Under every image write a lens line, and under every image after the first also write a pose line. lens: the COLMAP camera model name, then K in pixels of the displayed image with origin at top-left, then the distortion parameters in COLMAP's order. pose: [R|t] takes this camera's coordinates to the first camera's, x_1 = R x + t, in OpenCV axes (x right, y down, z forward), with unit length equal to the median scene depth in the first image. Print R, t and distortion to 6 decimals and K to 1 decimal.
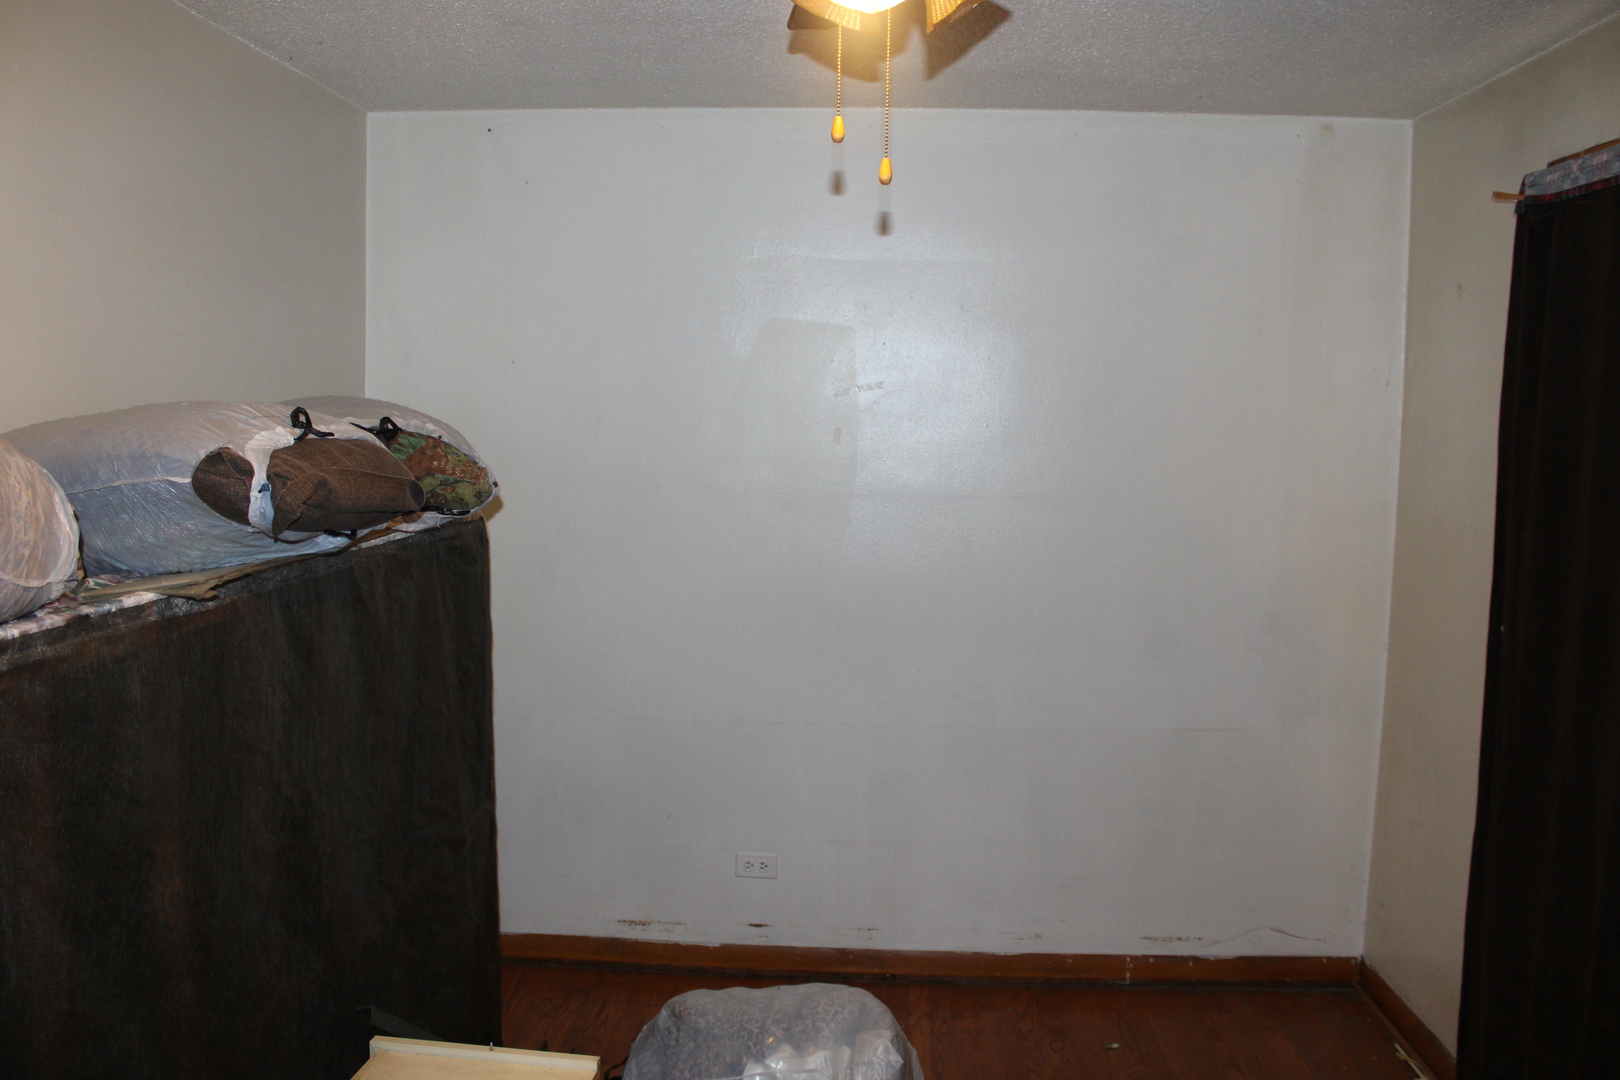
lens RADIAL K [[1338.7, 0, 752.5], [0, 1338.7, 491.7], [0, 0, 1]] dist [-0.159088, 0.126195]
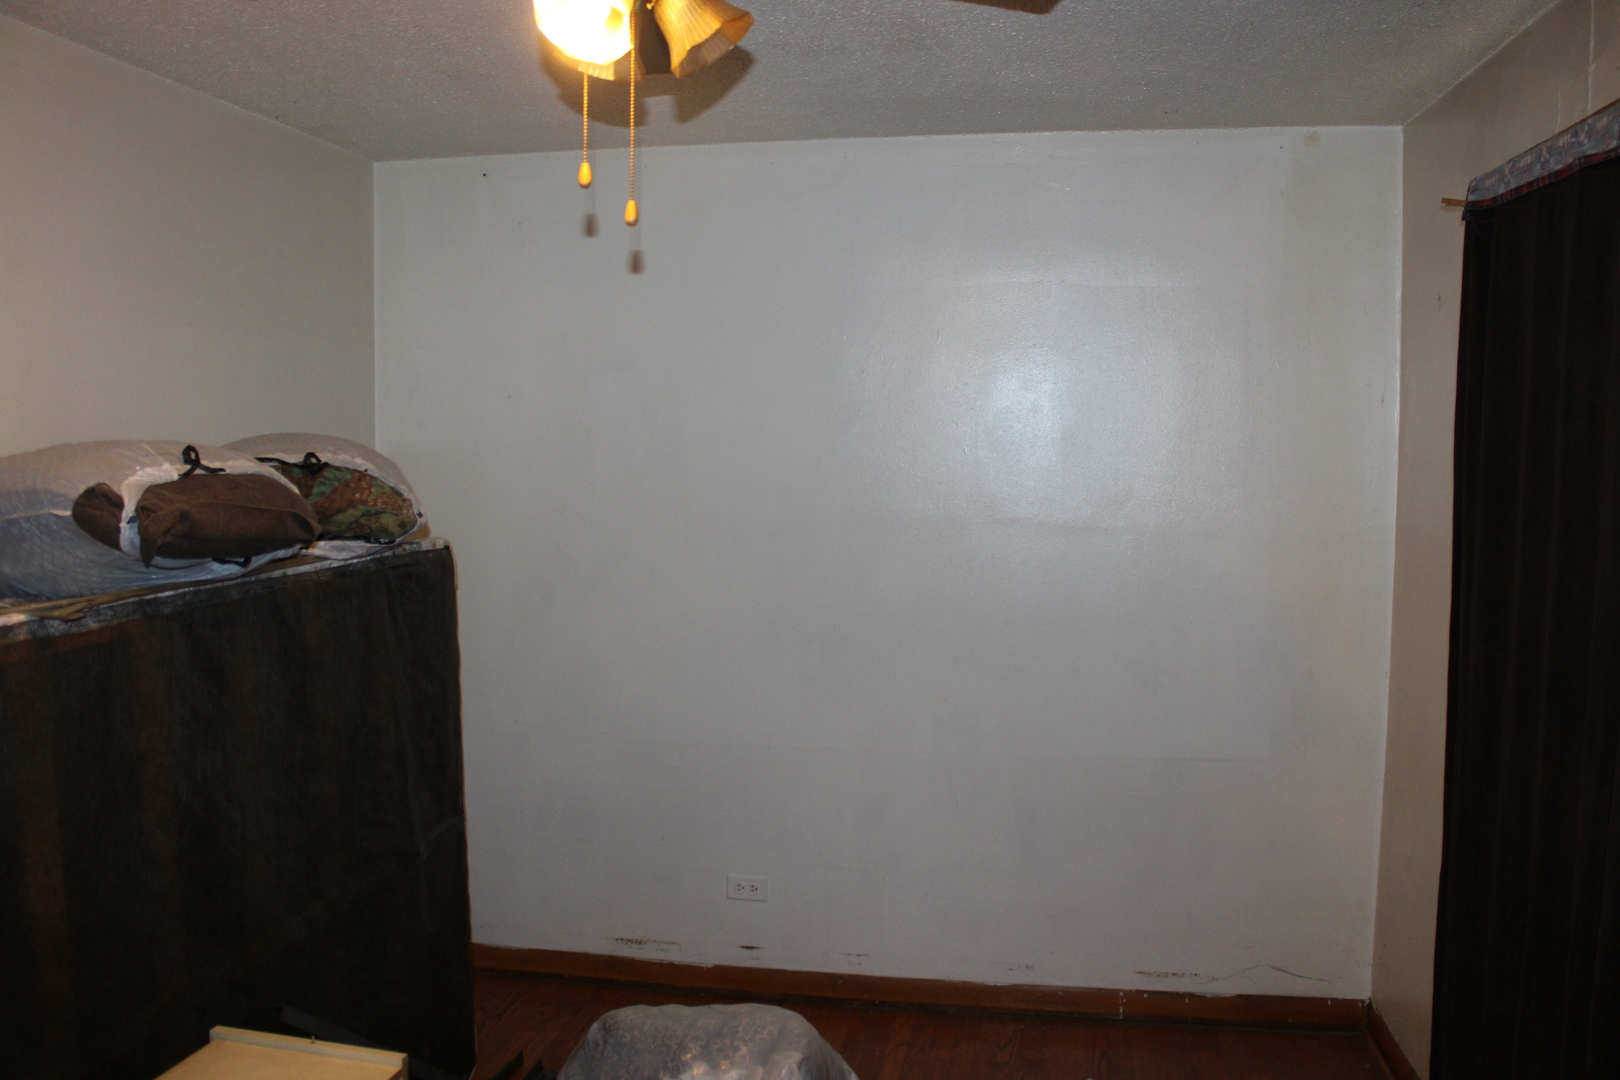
lens RADIAL K [[1338.7, 0, 751.4], [0, 1338.7, 493.0], [0, 0, 1]] dist [-0.159088, 0.126195]
pose [[0.992415, -0.010894, -0.122451, 0.189301], [0.008523, 0.999766, -0.019871, 0.000579], [0.122639, 0.018676, 0.992276, -0.012267]]
